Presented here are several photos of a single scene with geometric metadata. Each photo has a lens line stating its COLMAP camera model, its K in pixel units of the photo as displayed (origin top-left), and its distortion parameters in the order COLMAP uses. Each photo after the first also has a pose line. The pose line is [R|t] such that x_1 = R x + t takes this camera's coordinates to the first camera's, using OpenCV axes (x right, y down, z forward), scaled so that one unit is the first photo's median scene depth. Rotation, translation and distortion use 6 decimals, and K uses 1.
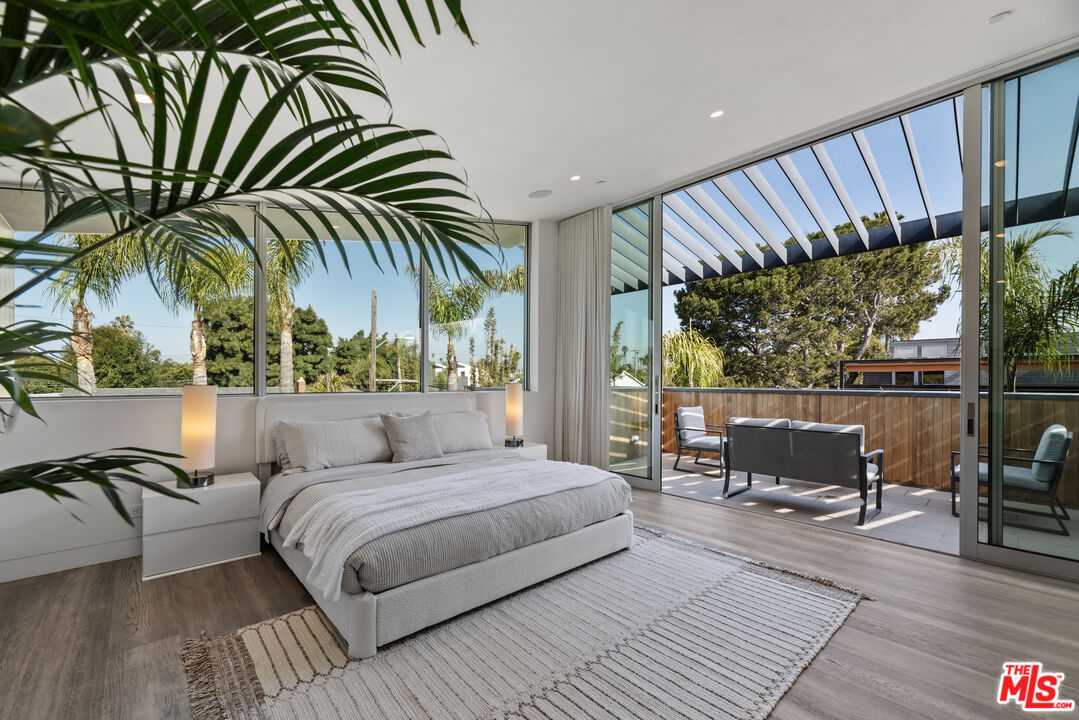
lens RADIAL K [[461.0, 0, 533.7], [0, 461.0, 379.8], [0, 0, 1]] dist [0.000539, 0.000280]
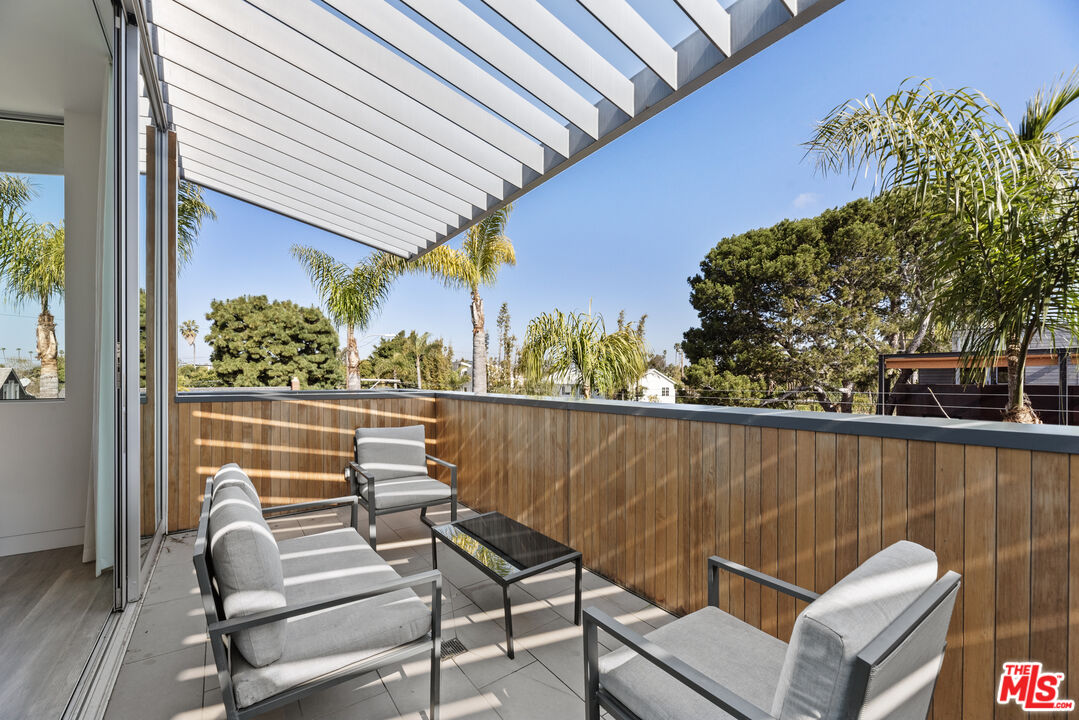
lens RADIAL K [[461.0, 0, 533.7], [0, 461.0, 379.8], [0, 0, 1]] dist [0.000539, 0.000280]
pose [[0.992102, -0.002068, -0.125420, 0.141155], [0.002352, 0.999995, 0.002114, -0.000778], [0.125415, -0.002392, 0.992101, 0.104130]]
